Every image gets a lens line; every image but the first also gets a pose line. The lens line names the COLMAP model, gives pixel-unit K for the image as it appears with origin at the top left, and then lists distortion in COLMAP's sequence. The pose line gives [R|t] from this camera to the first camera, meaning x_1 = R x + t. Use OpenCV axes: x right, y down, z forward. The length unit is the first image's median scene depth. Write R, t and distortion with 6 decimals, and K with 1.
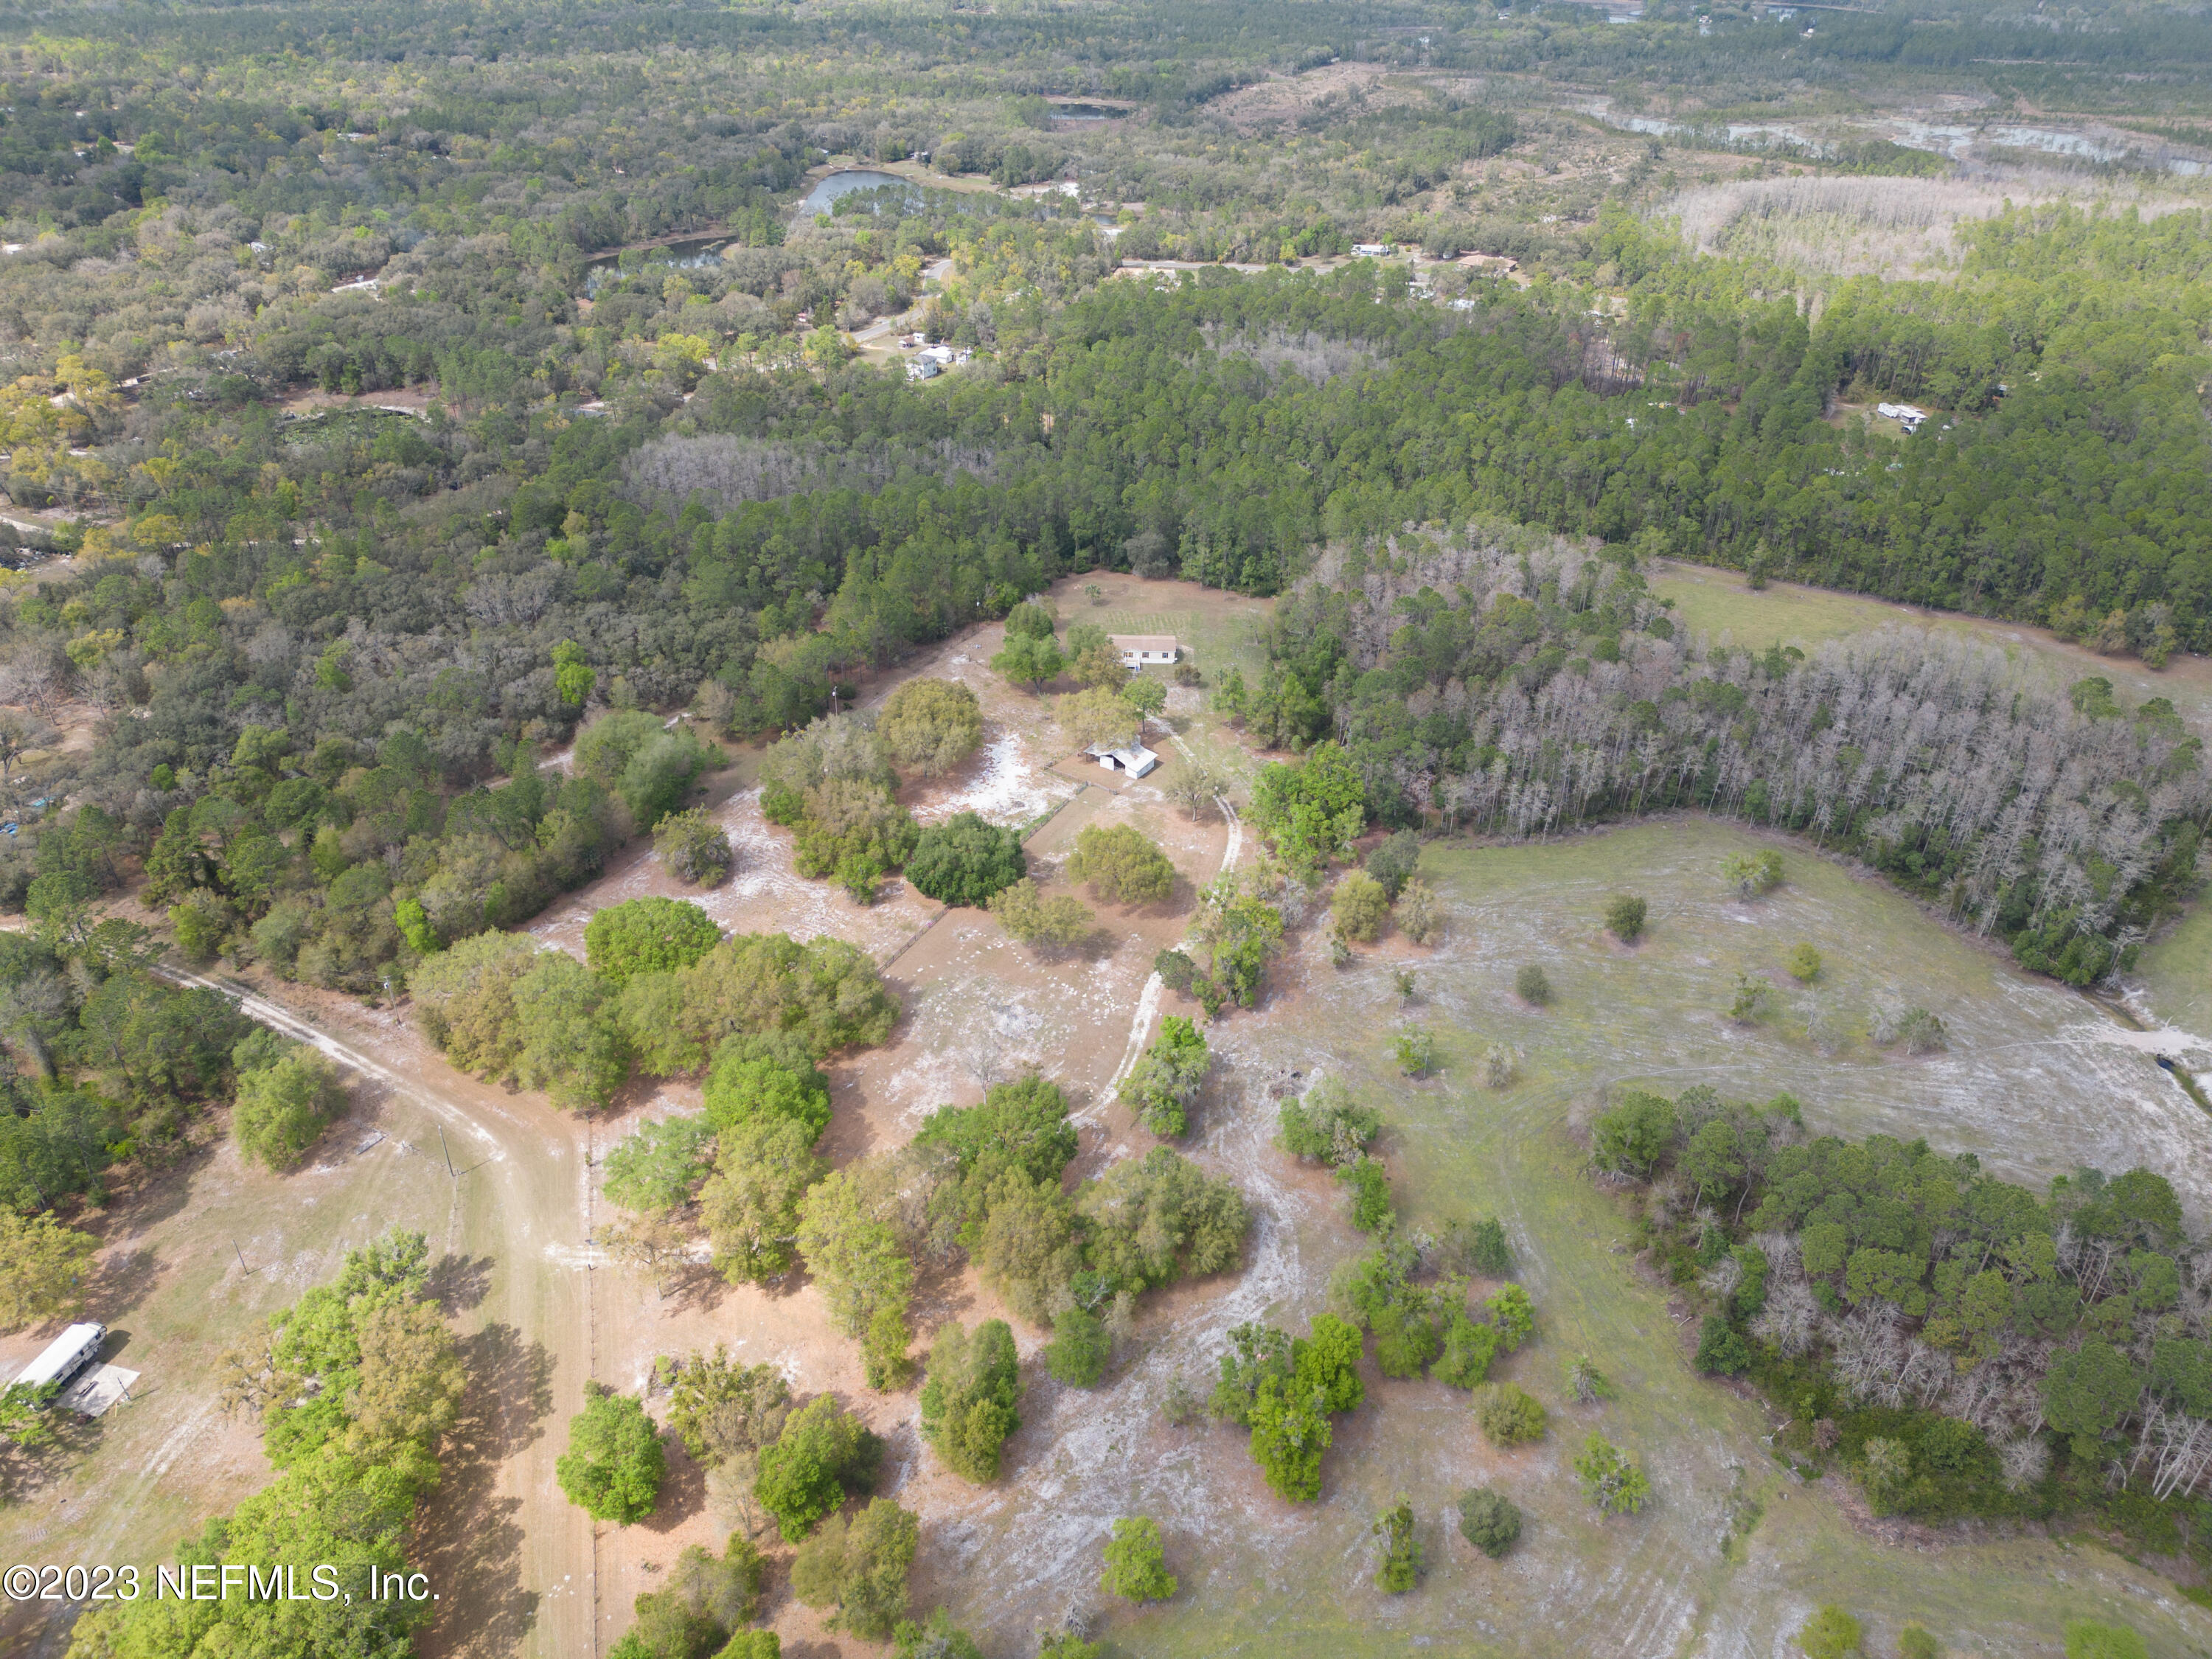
lens RADIAL K [[1548.7, 0, 1103.2], [0, 1548.7, 823.2], [0, 0, 1]] dist [0.070698, -0.067119]
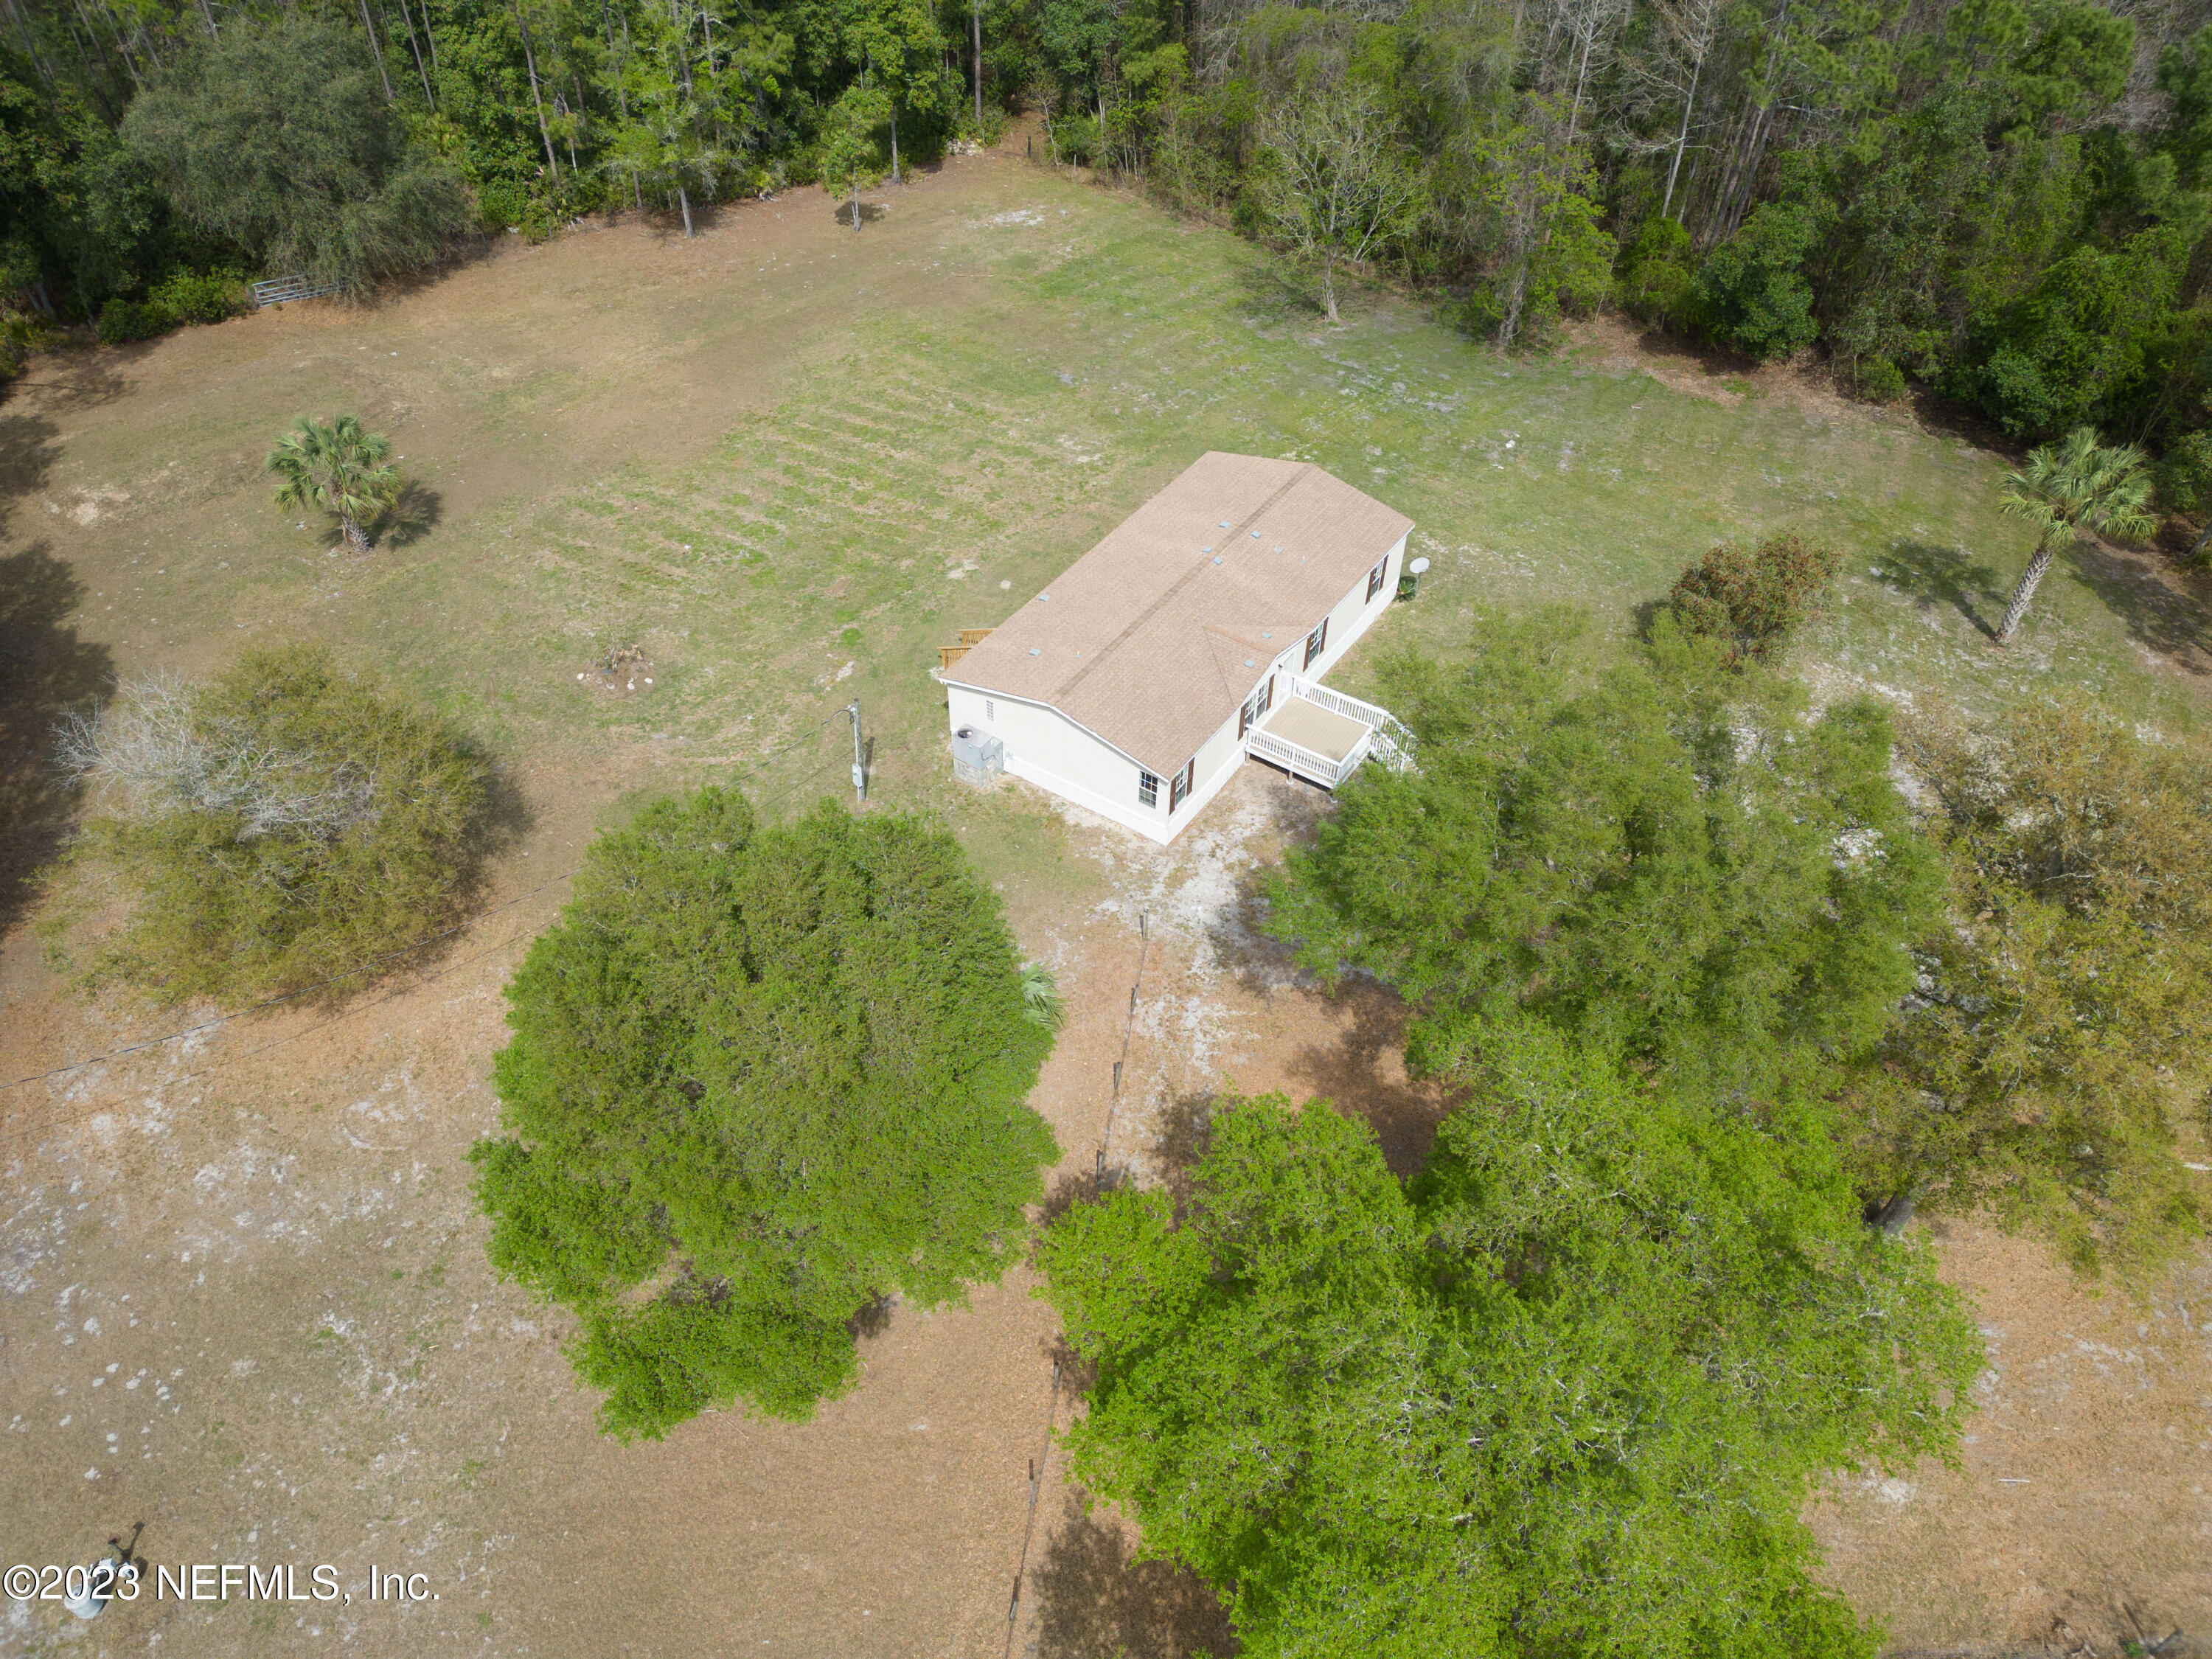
lens RADIAL K [[1559.8, 0, 1106.8], [0, 1559.8, 824.2], [0, 0, 1]] dist [0.077868, -0.074113]
pose [[0.535288, -0.579947, 0.614108, -0.114879], [0.429562, 0.812909, 0.393262, -0.223243], [-0.727285, 0.053289, 0.684264, 1.264877]]
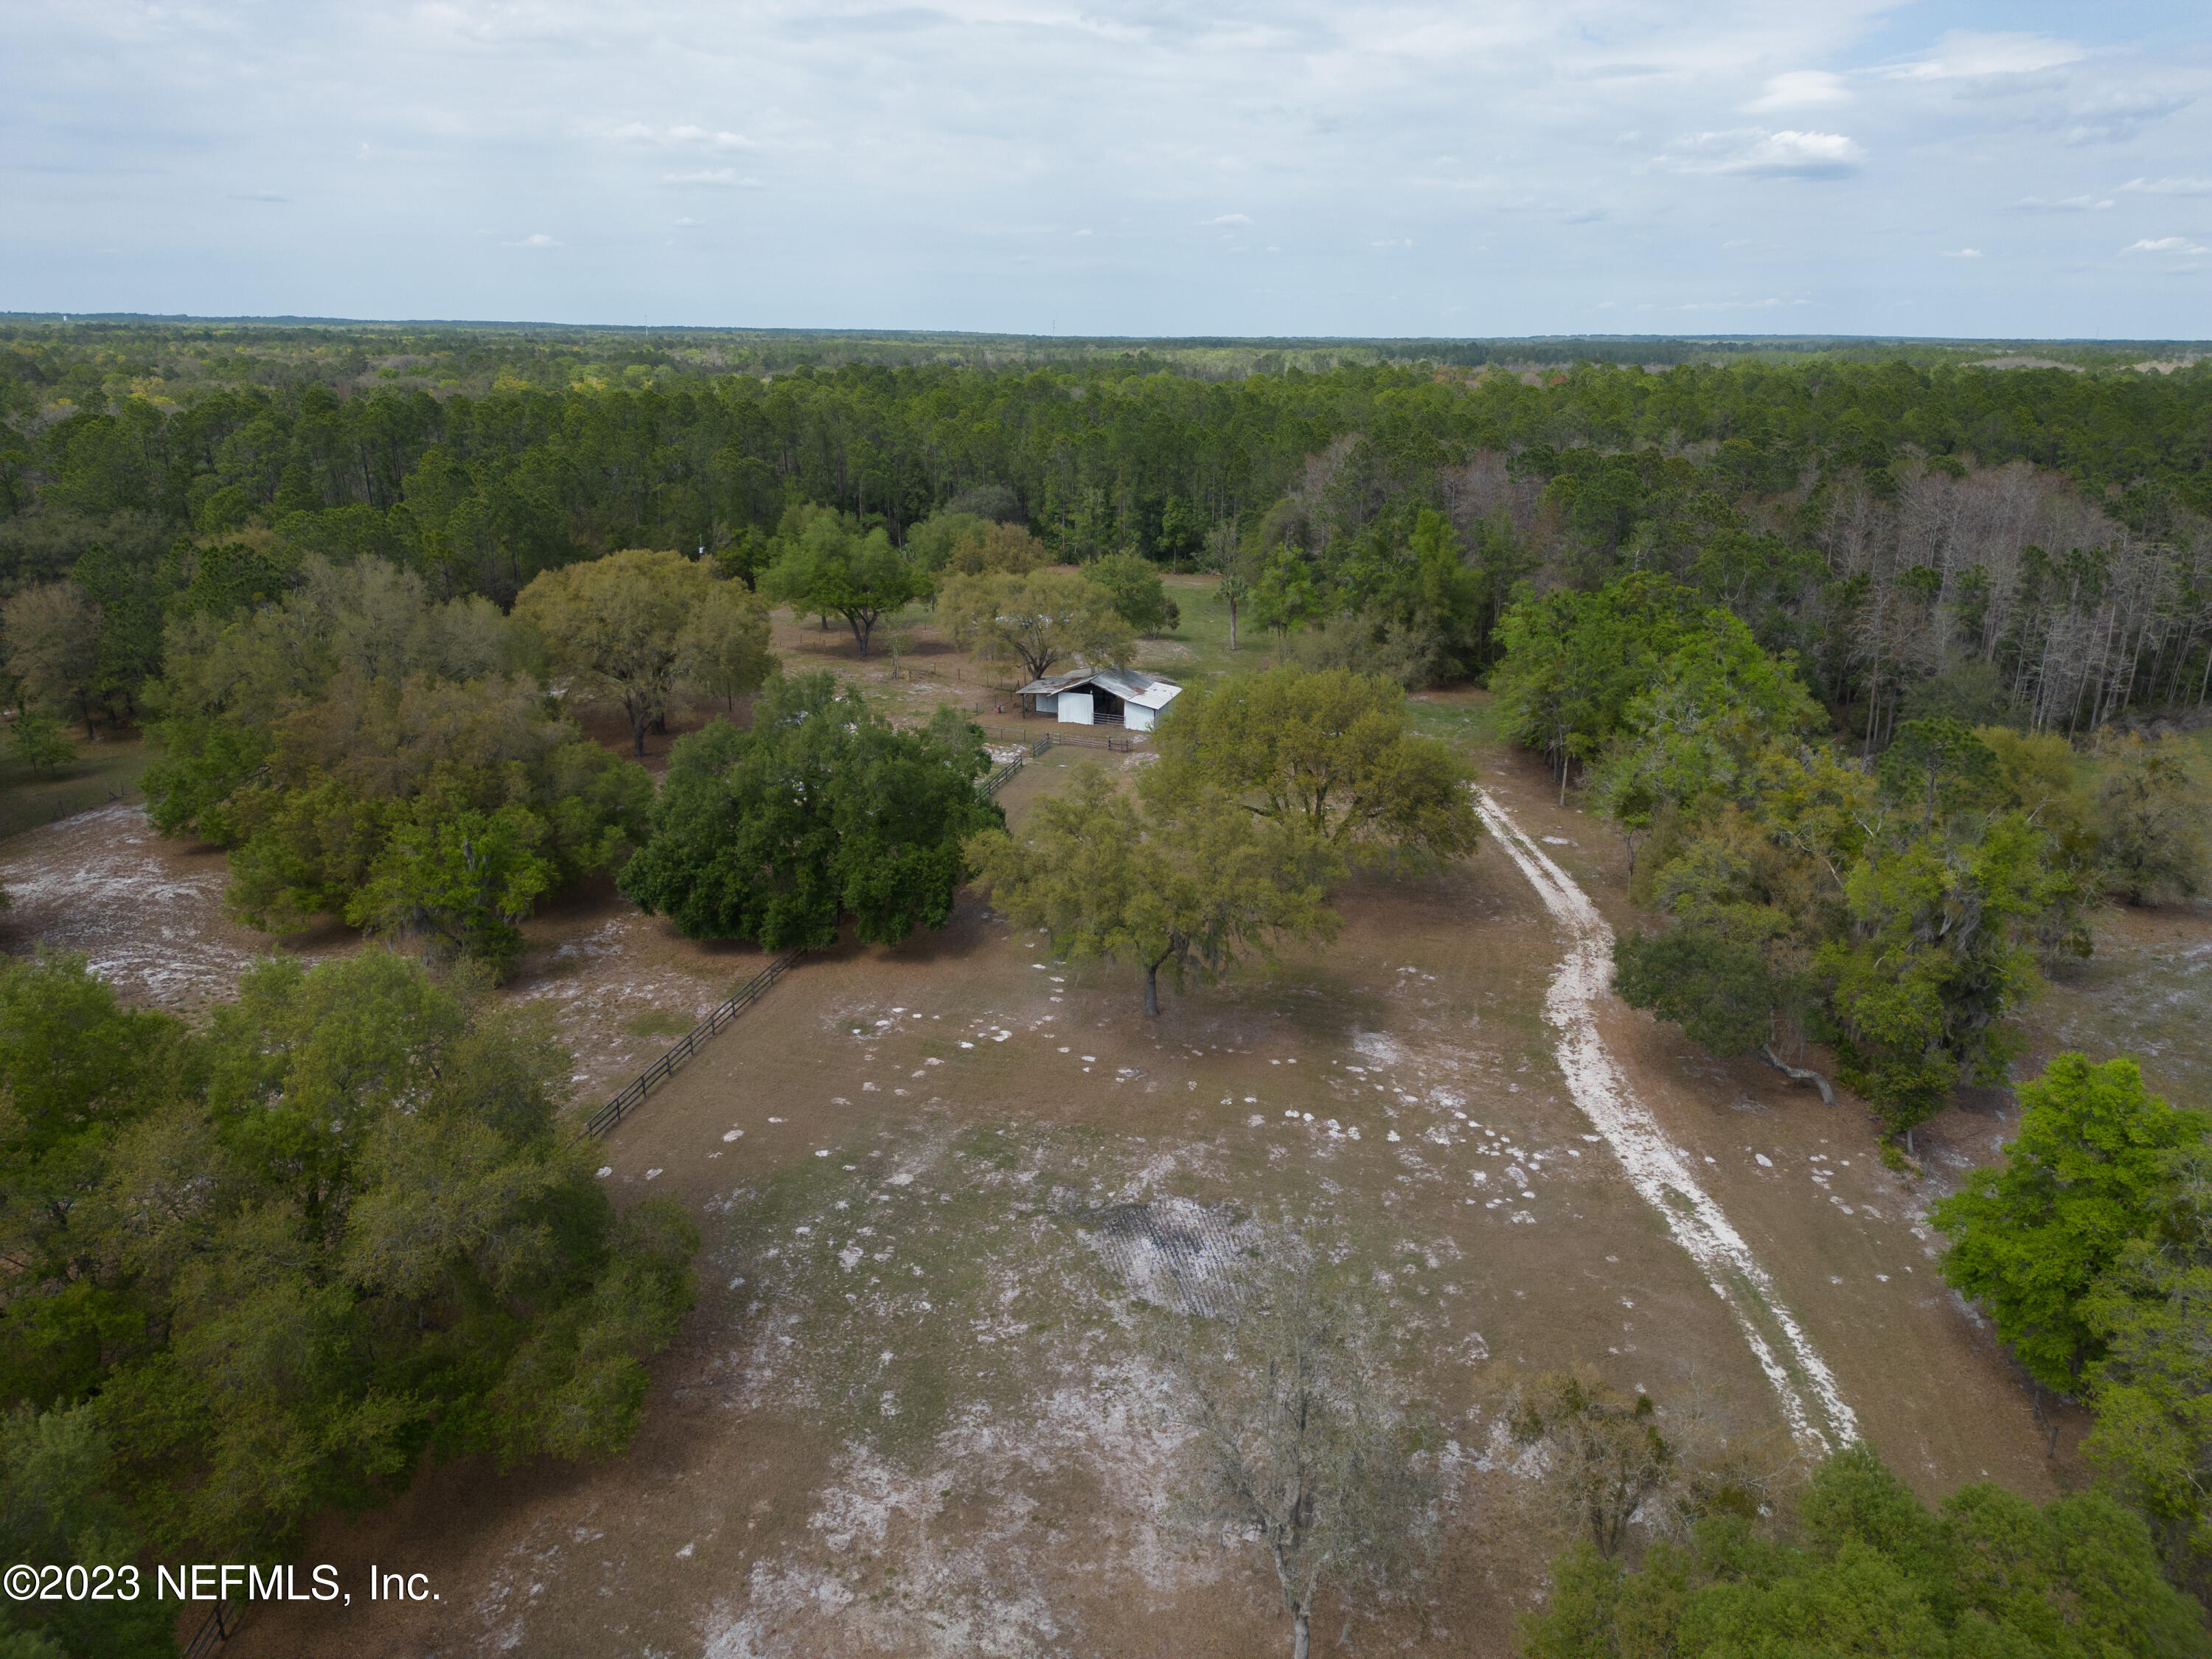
lens RADIAL K [[1546.9, 0, 1108.5], [0, 1546.9, 834.9], [0, 0, 1]] dist [0.070639, -0.061803]
pose [[0.967807, -0.076637, 0.239744, -0.115356], [0.130775, 0.966964, -0.218812, 0.110357], [-0.215055, 0.243120, 0.945856, 0.728414]]
